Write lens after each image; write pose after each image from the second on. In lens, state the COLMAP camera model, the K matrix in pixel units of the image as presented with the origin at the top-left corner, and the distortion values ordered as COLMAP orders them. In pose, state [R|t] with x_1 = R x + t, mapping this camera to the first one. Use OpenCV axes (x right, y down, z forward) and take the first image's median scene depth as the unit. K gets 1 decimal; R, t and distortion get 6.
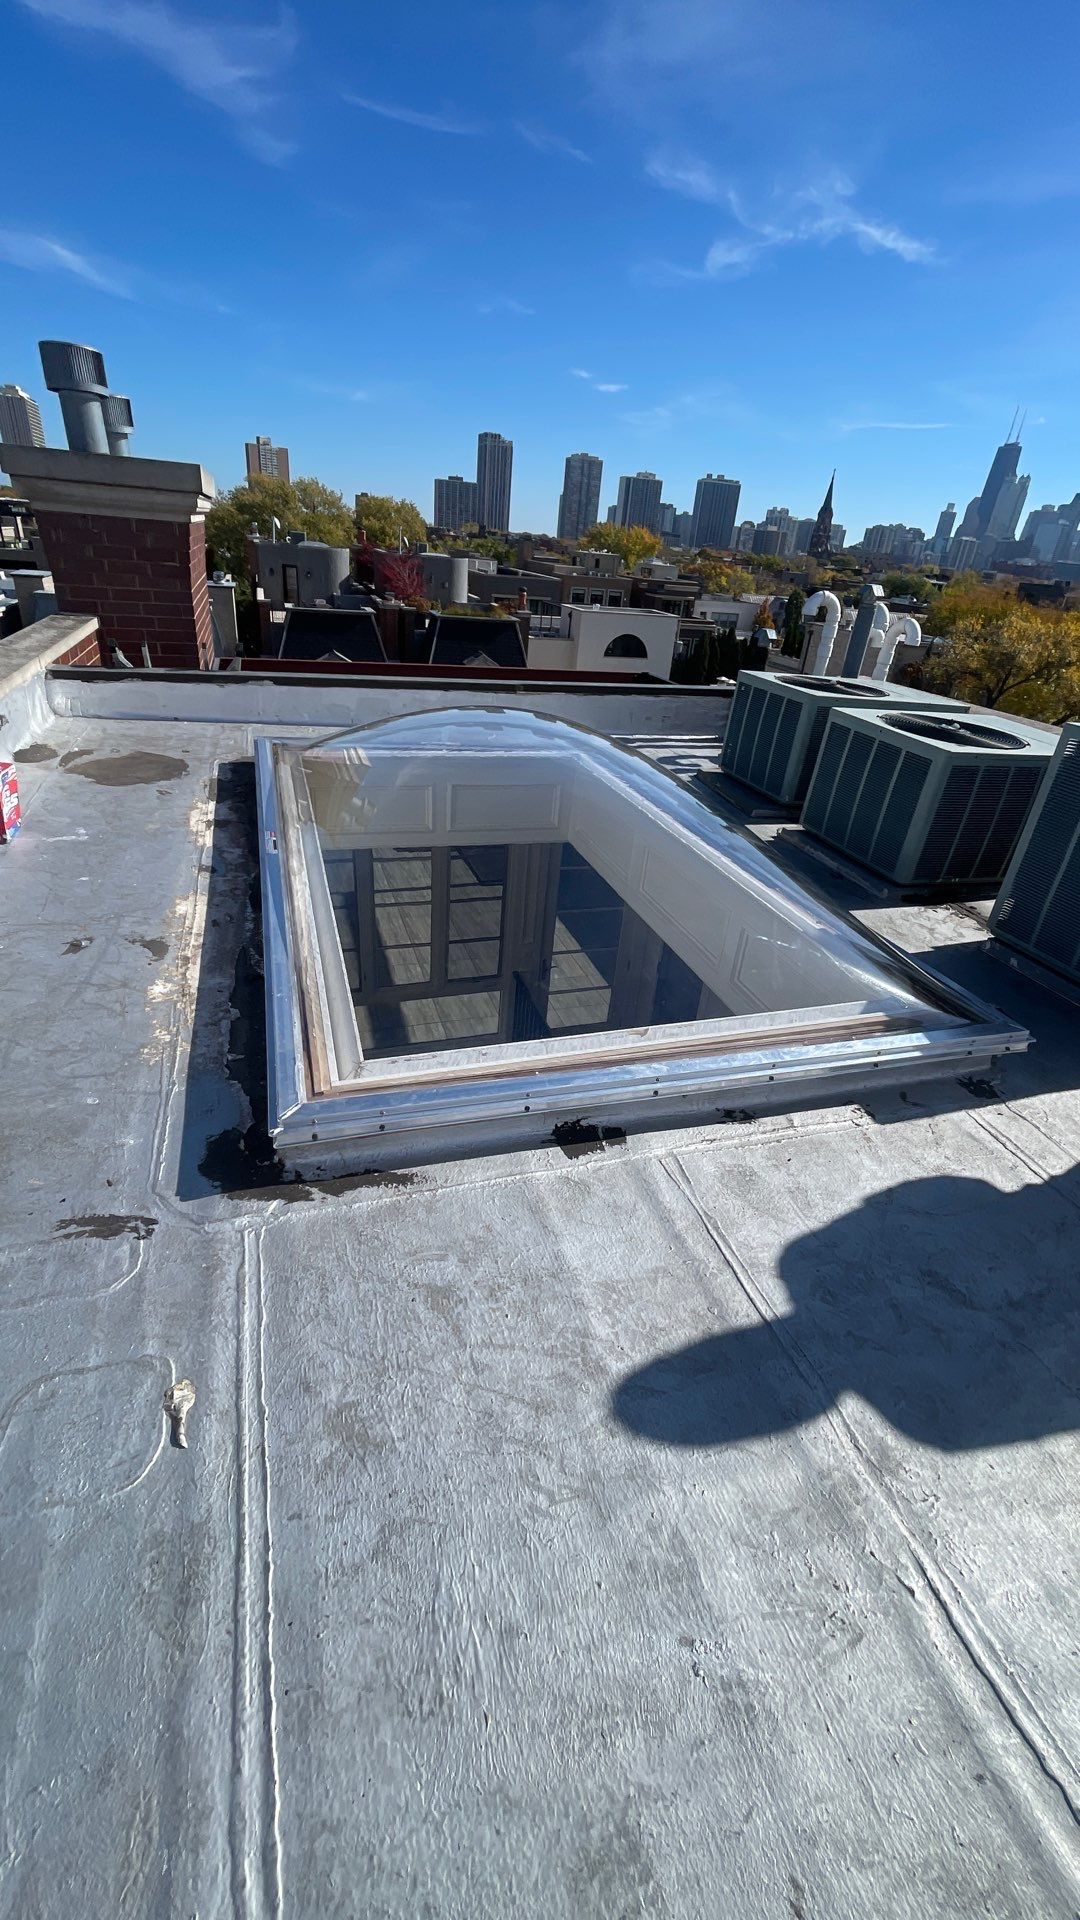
lens RADIAL K [[779.0, 0, 533.8], [0, 779.0, 962.3], [0, 0, 1]] dist [-0.007259, -0.000263]
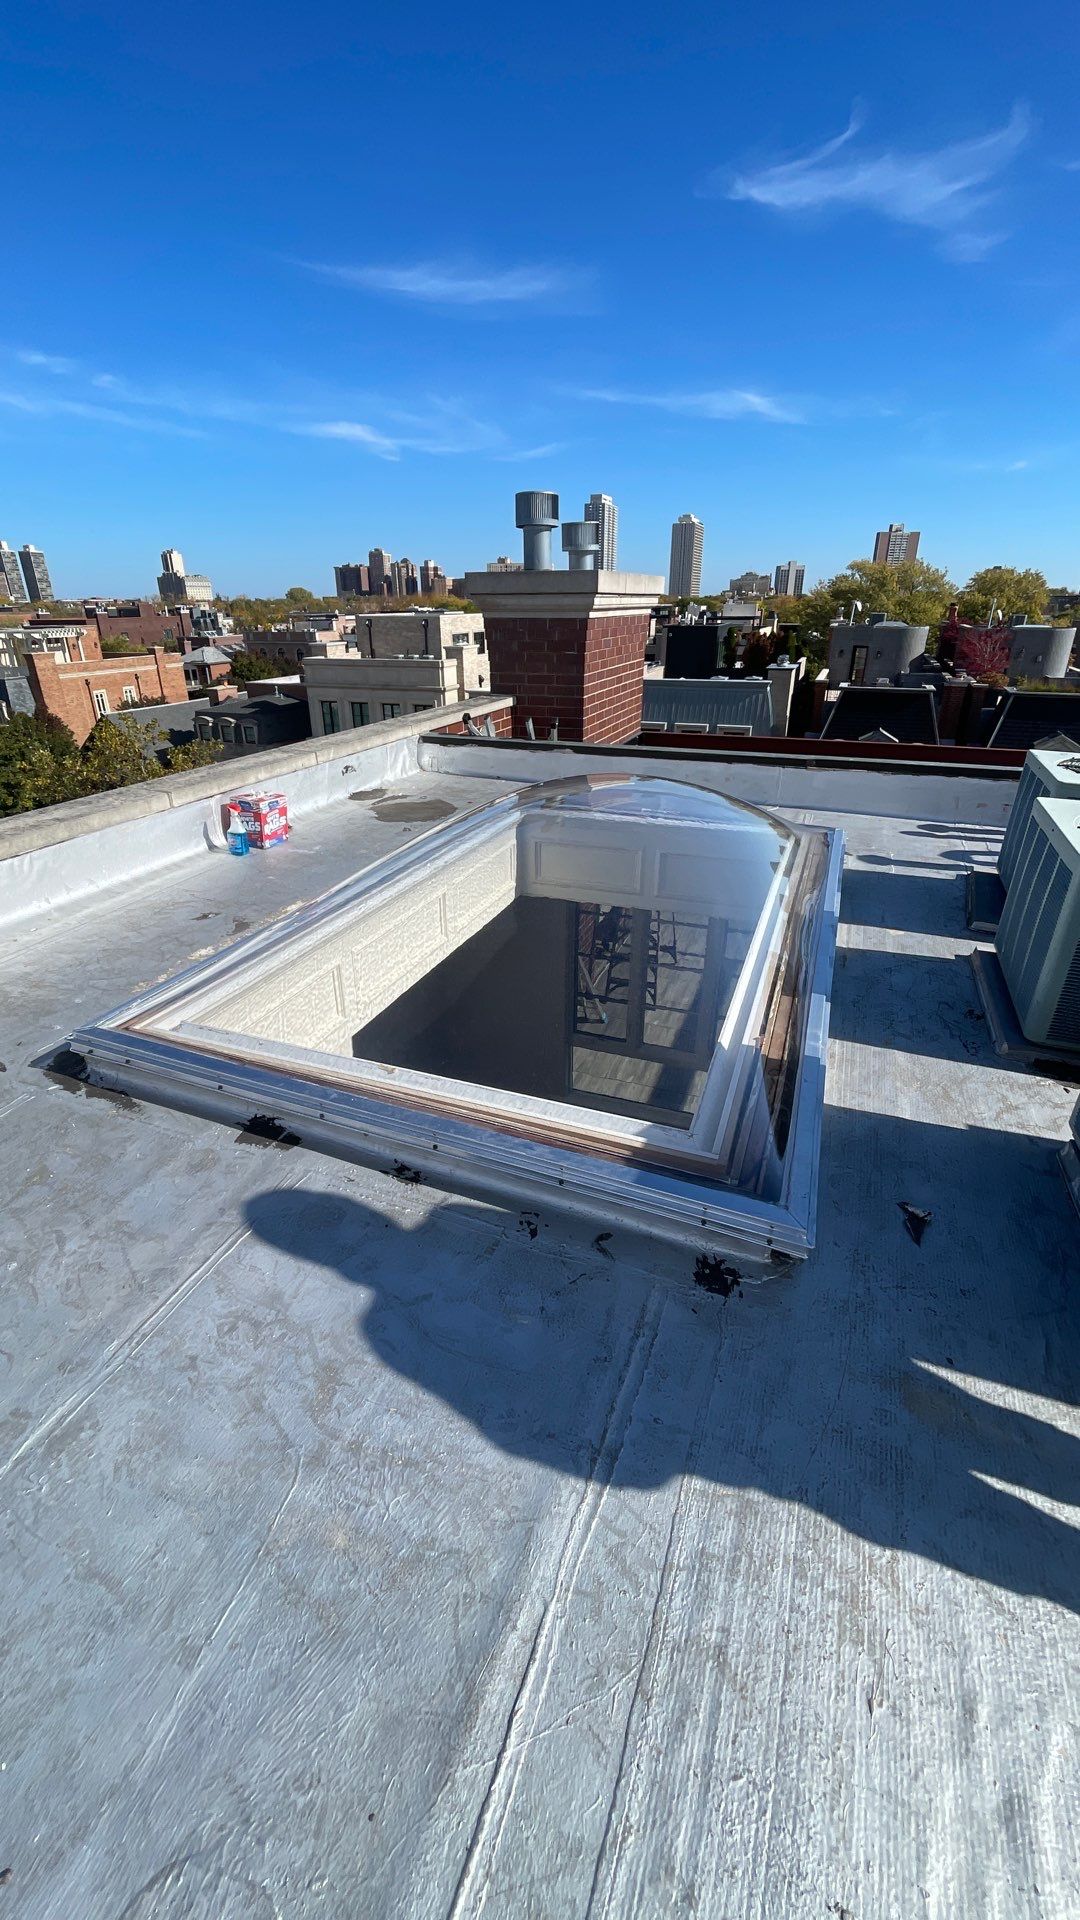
lens RADIAL K [[779.0, 0, 533.8], [0, 779.0, 962.3], [0, 0, 1]] dist [-0.007259, -0.000263]
pose [[0.771818, 0.189208, -0.607040, 0.311309], [-0.242683, 0.970086, -0.006192, -0.031651], [0.587709, 0.152097, 0.794647, 0.091256]]
